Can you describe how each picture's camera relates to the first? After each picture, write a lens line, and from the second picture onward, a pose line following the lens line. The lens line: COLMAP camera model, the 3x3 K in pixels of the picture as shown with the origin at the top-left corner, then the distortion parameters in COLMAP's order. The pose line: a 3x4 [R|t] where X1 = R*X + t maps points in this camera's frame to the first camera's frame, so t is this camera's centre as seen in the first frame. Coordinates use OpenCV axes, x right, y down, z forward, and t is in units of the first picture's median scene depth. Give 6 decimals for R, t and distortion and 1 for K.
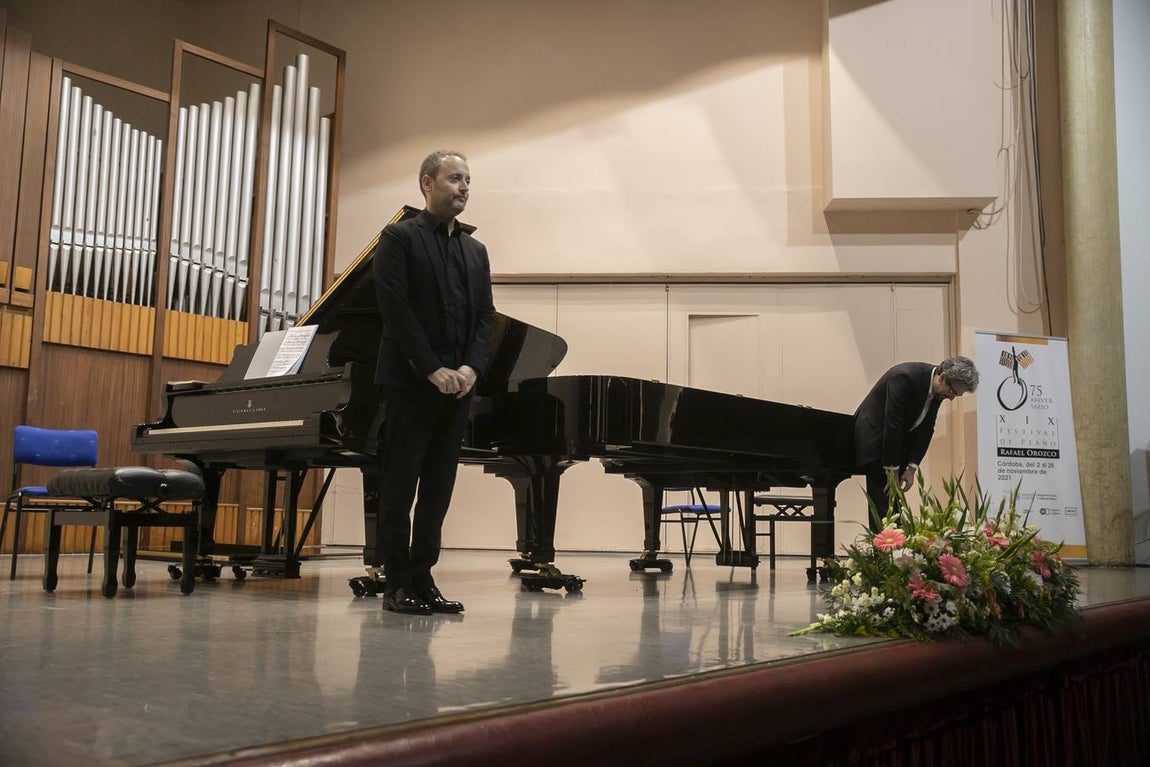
lens RADIAL K [[1101.7, 0, 575.0], [0, 1101.7, 383.5], [0, 0, 1]] dist [-0.009787, 0.026590]
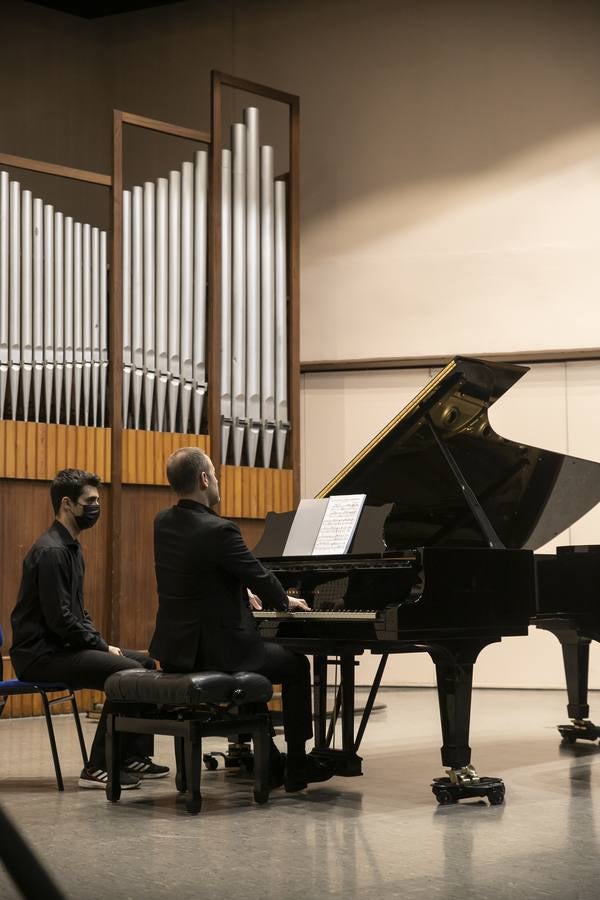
lens RADIAL K [[1439.1, 0, 300.0], [0, 1439.1, 450.0], [0, 0, 1]] dist [0.116982, 0.107732]
pose [[0.987475, -0.041284, -0.152280, -0.059782], [0.044664, 0.998824, 0.018842, -0.064565], [0.151324, -0.025408, 0.988158, -0.100381]]
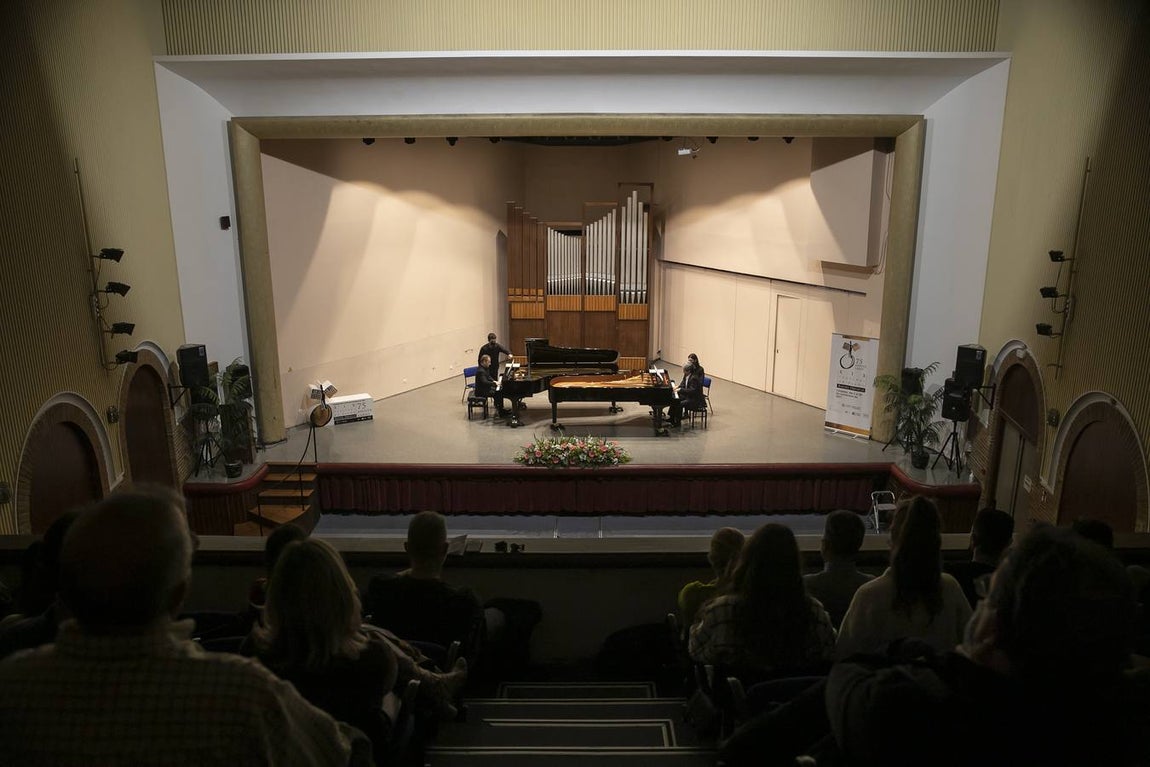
lens RADIAL K [[872.4, 0, 575.0], [0, 872.4, 383.5], [0, 0, 1]] dist [-0.105248, 0.001473]
pose [[0.639141, 0.183909, -0.746777, 1.452848], [0.105203, 0.940955, 0.321769, -0.612649], [0.761860, -0.284220, 0.582055, -0.503698]]
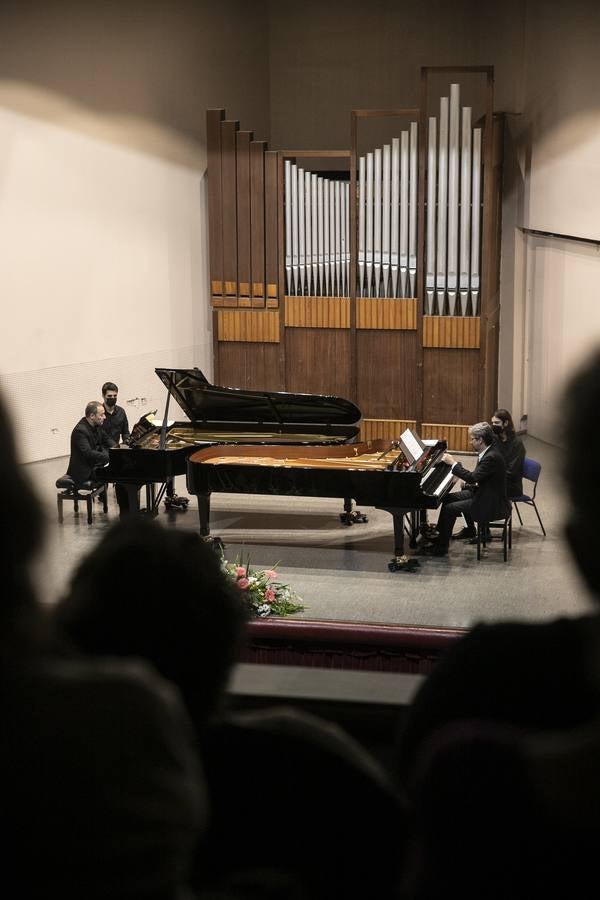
lens RADIAL K [[1684.3, 0, 300.0], [0, 1684.3, 450.0], [0, 0, 1]] dist [0.201497, 0.275311]
pose [[0.446566, 0.175303, -0.877409, 1.689088], [0.130801, 0.957294, 0.257837, -0.477317], [0.885138, -0.229907, 0.404565, -0.082950]]
